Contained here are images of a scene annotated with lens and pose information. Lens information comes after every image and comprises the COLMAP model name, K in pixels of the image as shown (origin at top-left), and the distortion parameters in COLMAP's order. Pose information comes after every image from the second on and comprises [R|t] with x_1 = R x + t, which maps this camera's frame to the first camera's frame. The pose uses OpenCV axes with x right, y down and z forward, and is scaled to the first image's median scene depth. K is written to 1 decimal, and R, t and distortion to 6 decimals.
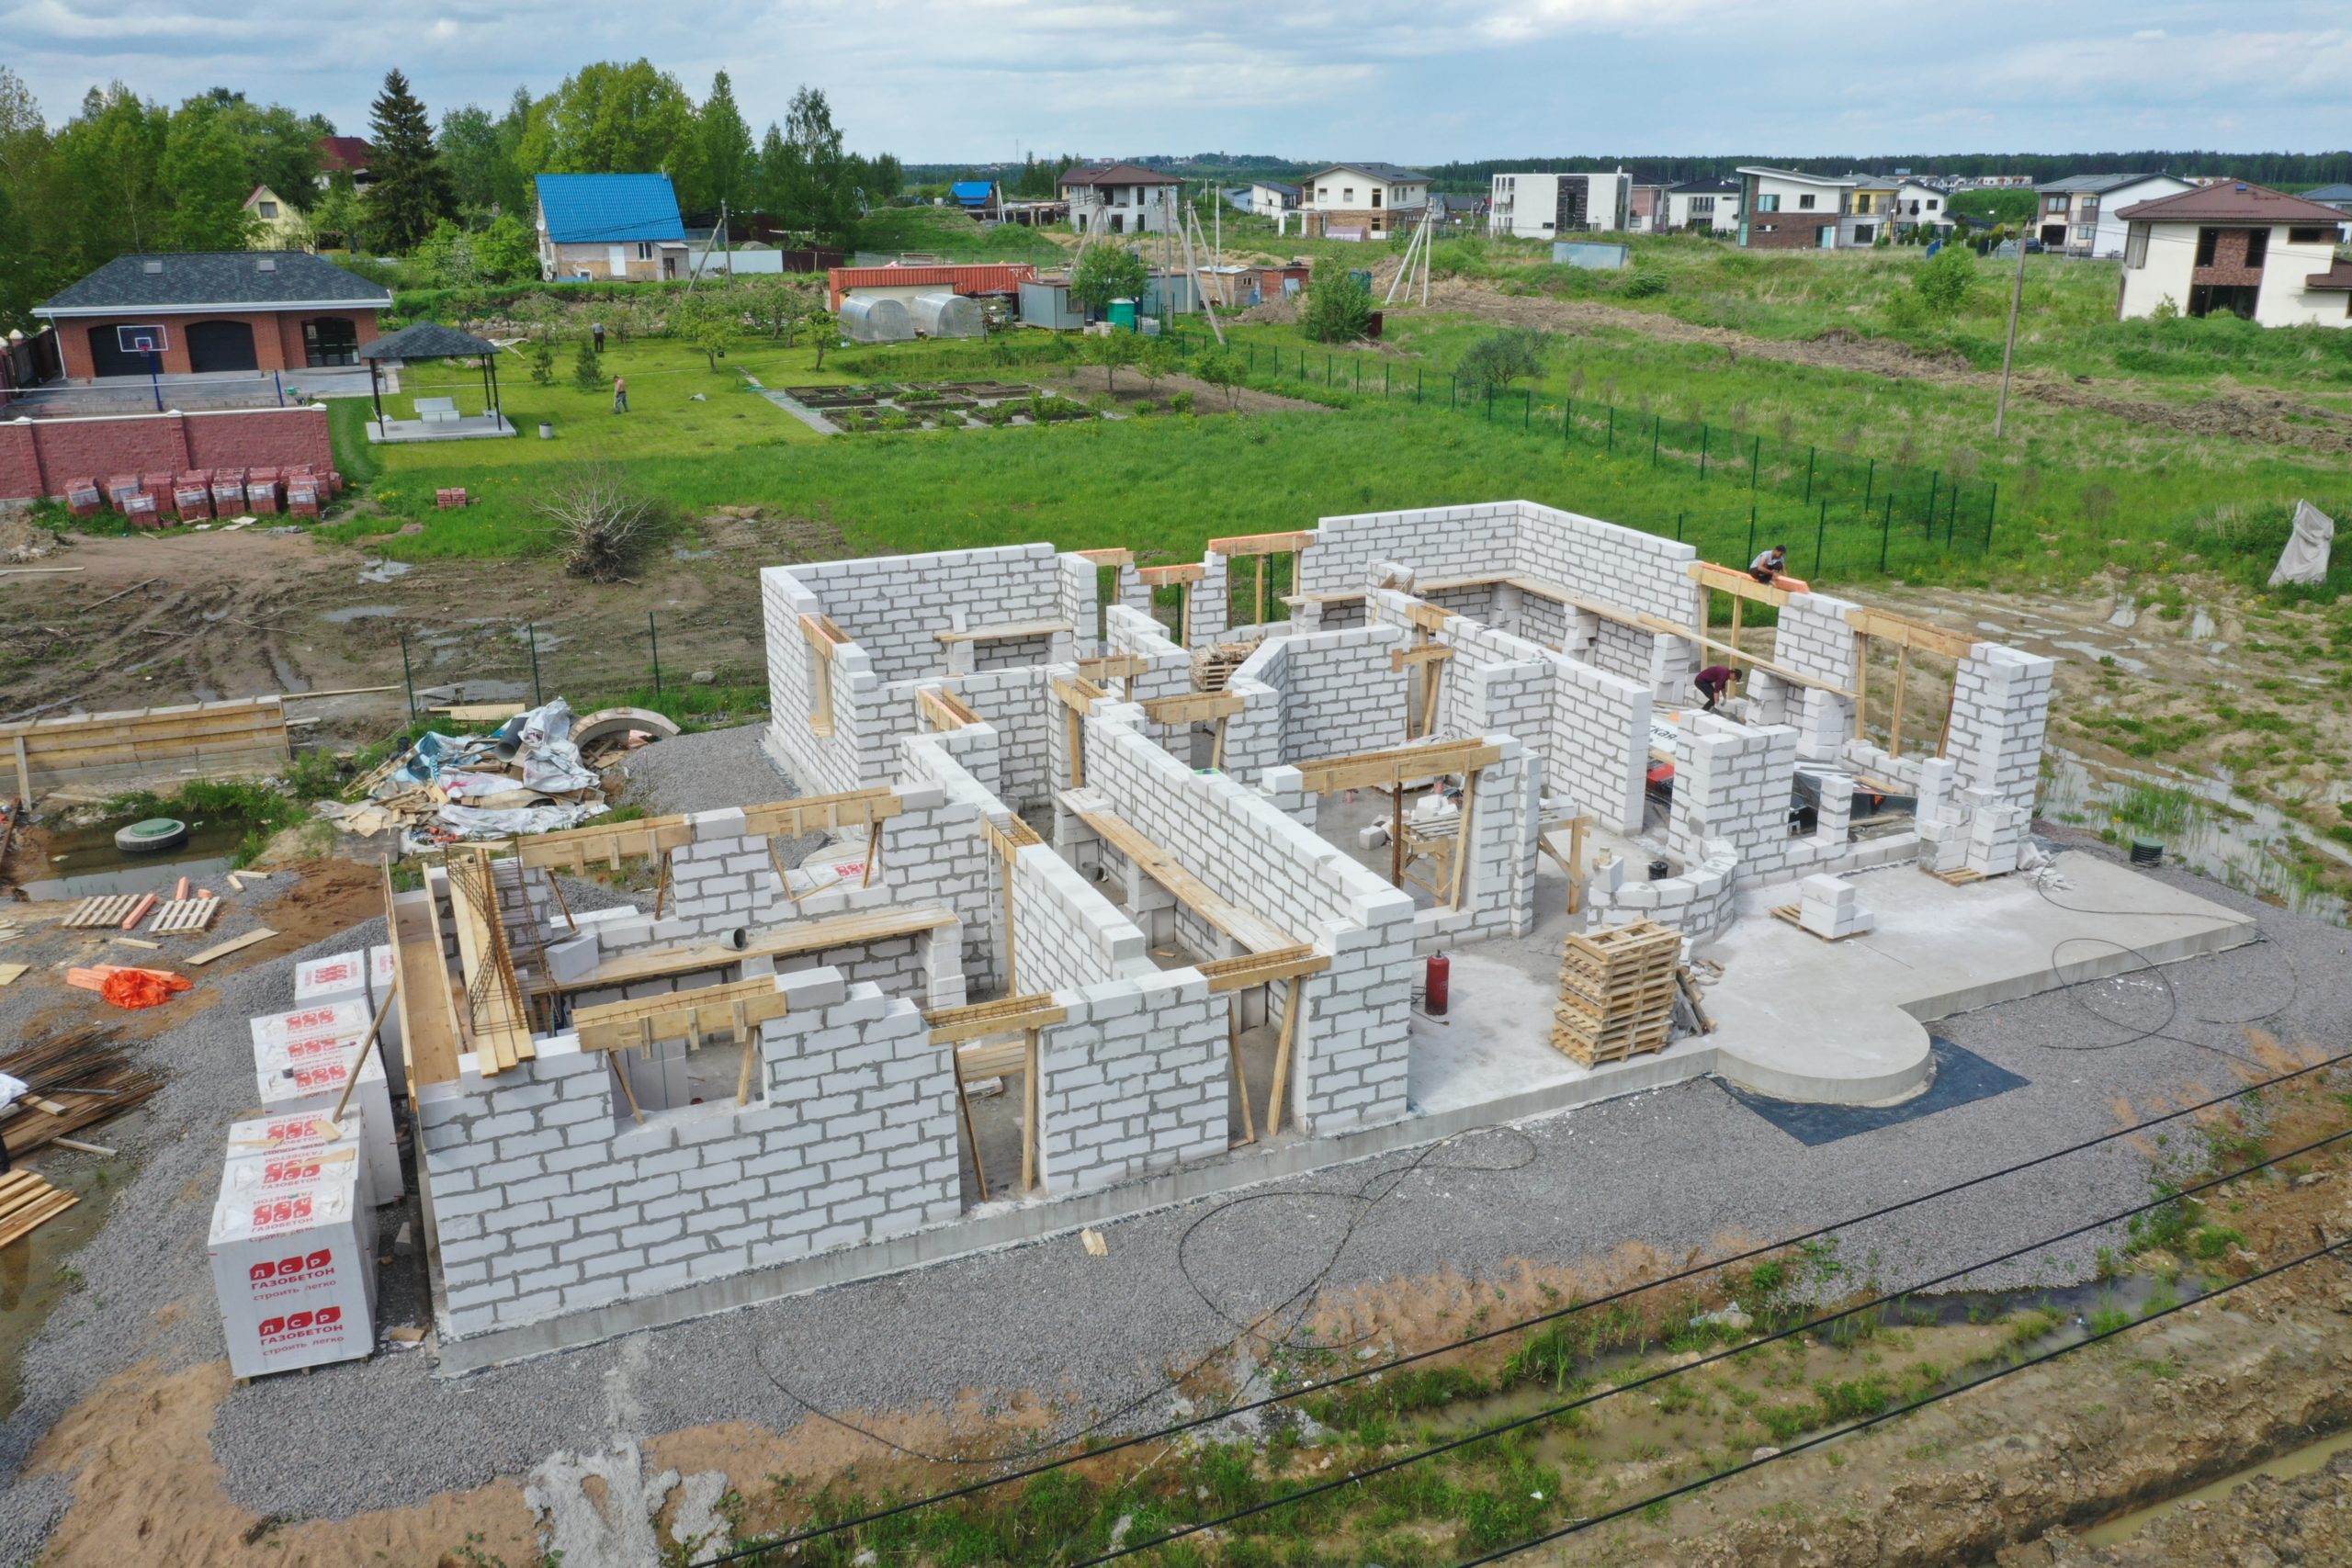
lens RADIAL K [[1859.1, 0, 1176.0], [0, 1859.1, 784.0], [0, 0, 1]] dist [0.002041, 0.003349]
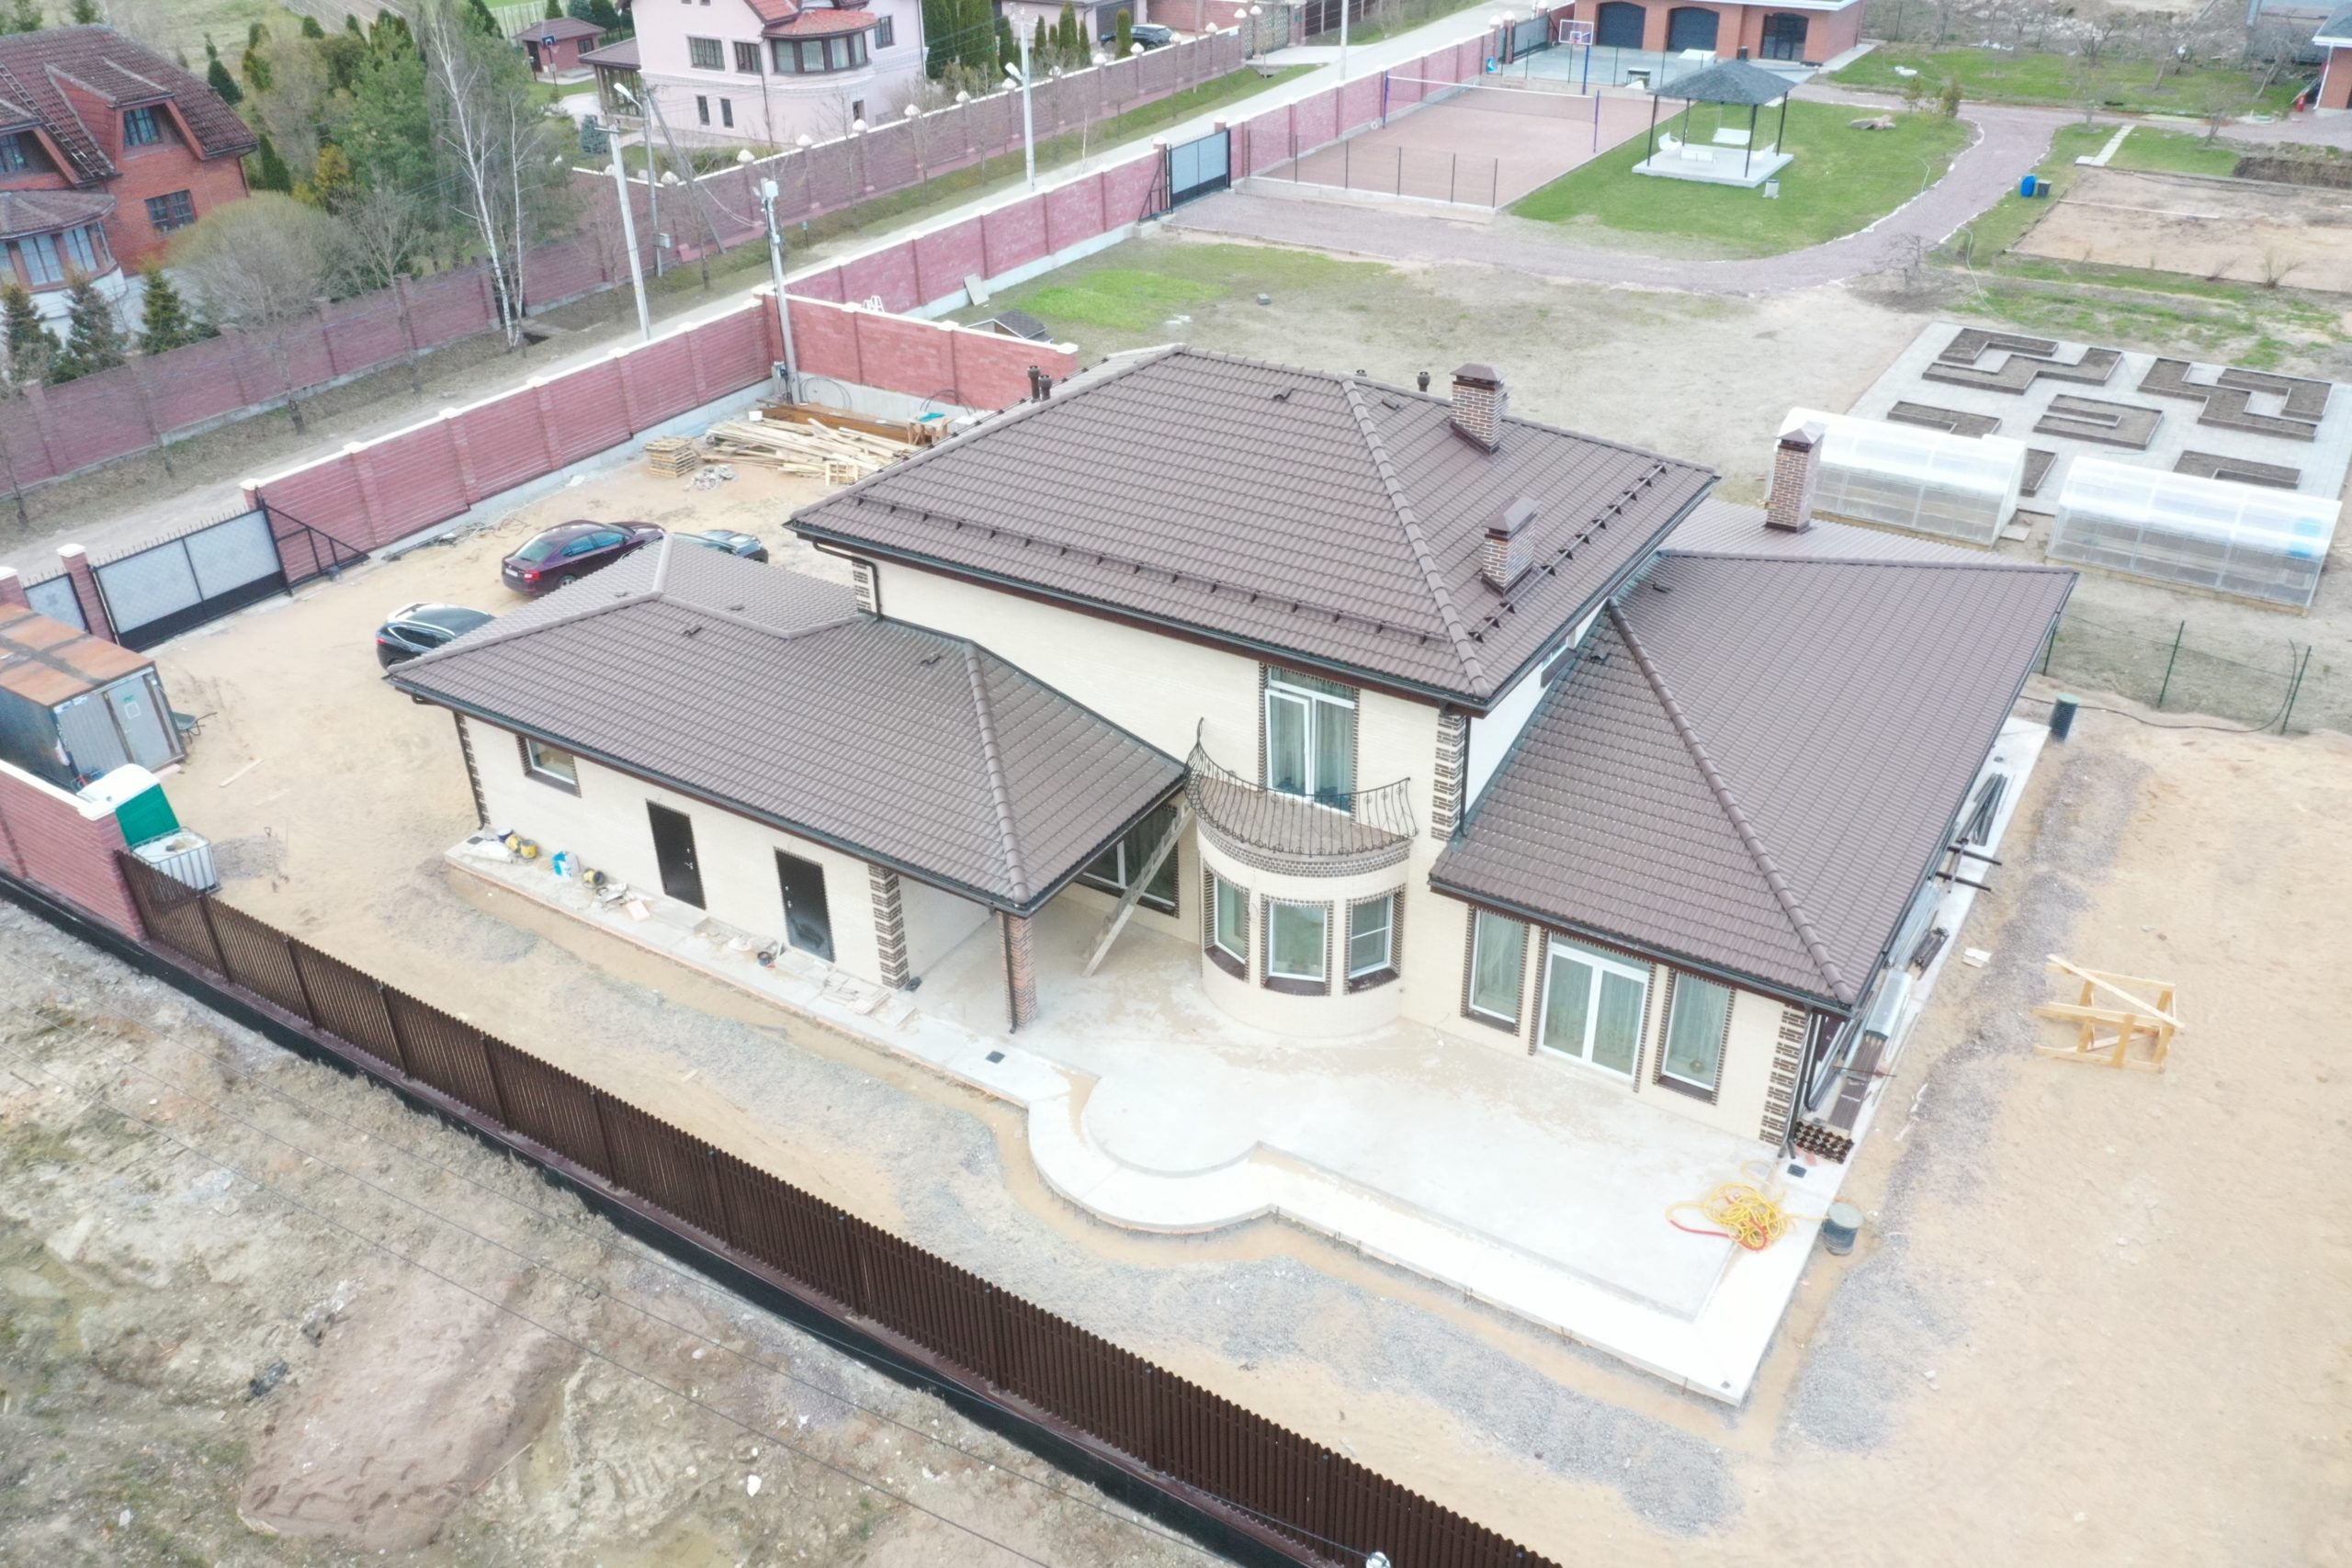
lens RADIAL K [[1856.3, 0, 1176.0], [0, 1856.3, 784.0], [0, 0, 1]] dist [0.002236, -0.003029]
pose [[0.553909, 0.424967, -0.715953, 1.054324], [-0.251082, 0.905151, 0.343015, -0.454507], [0.793816, -0.010236, 0.608072, 0.240481]]
